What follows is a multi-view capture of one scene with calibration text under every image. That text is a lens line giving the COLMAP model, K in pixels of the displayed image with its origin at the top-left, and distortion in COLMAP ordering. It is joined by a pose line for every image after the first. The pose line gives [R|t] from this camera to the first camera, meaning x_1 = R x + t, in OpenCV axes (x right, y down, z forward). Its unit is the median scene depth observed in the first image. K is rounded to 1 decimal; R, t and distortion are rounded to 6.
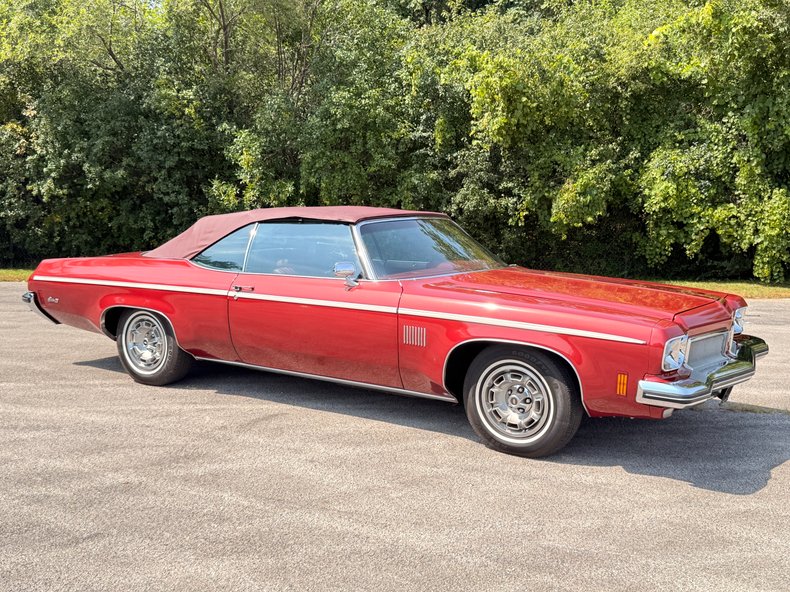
lens RADIAL K [[844.9, 0, 394.4], [0, 844.9, 296.3], [0, 0, 1]] dist [0.195479, -0.482010]
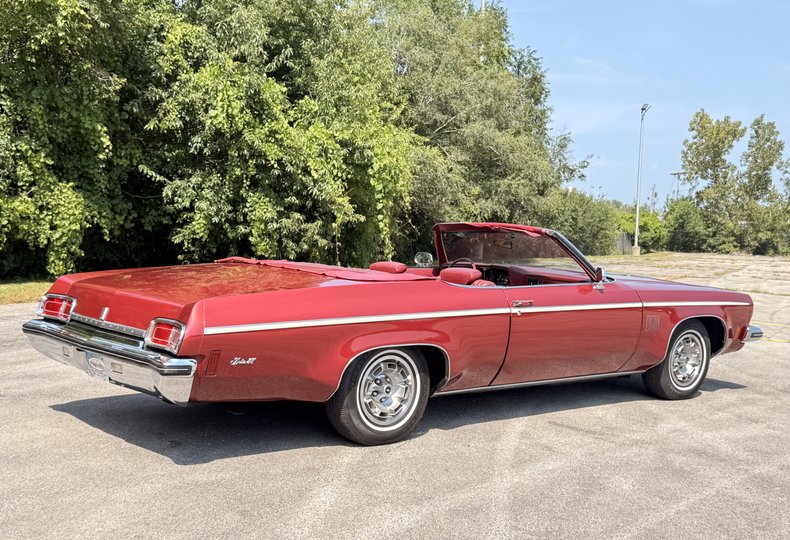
lens RADIAL K [[957.3, 0, 394.2], [0, 957.3, 300.8], [0, 0, 1]] dist [0.250661, -0.660593]
pose [[0.287556, -0.086504, 0.953849, -0.494640], [0.074539, 0.994913, 0.067757, -0.038063], [-0.954859, 0.051615, 0.292541, 0.324712]]
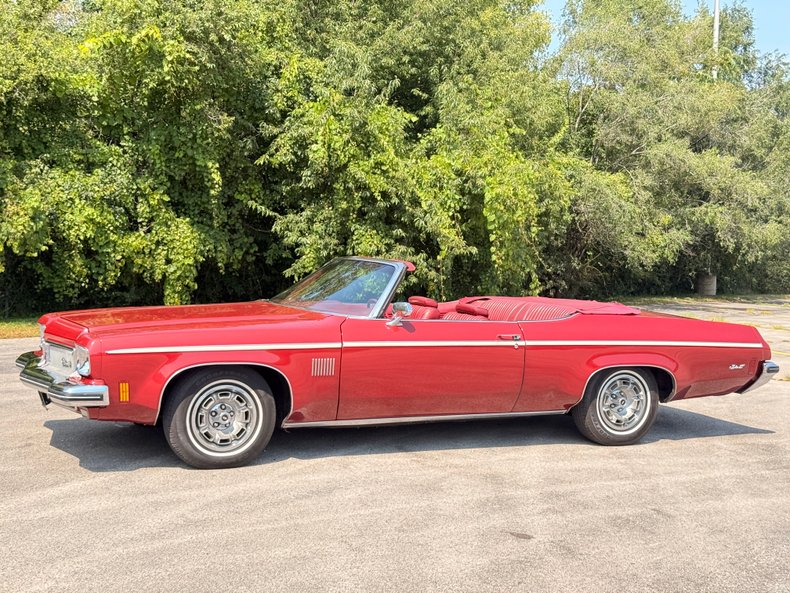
lens RADIAL K [[1091.2, 0, 392.6], [0, 1091.2, 300.8], [0, 0, 1]] dist [0.202311, -0.469554]
pose [[0.539066, -0.044736, 0.841075, -0.494918], [0.069450, 0.997549, 0.008547, -0.021398], [-0.839395, 0.053805, 0.540851, 0.100999]]
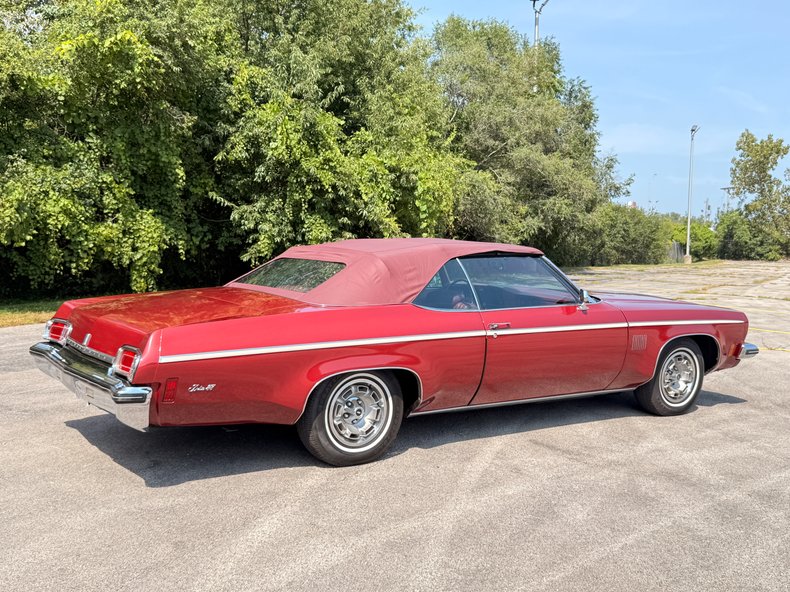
lens RADIAL K [[844.9, 0, 394.4], [0, 844.9, 296.3], [0, 0, 1]] dist [0.195479, -0.482010]
pose [[0.373379, -0.078985, 0.924310, -0.444661], [0.085874, 0.995033, 0.050339, -0.040548], [-0.923696, 0.060579, 0.378307, 0.292266]]
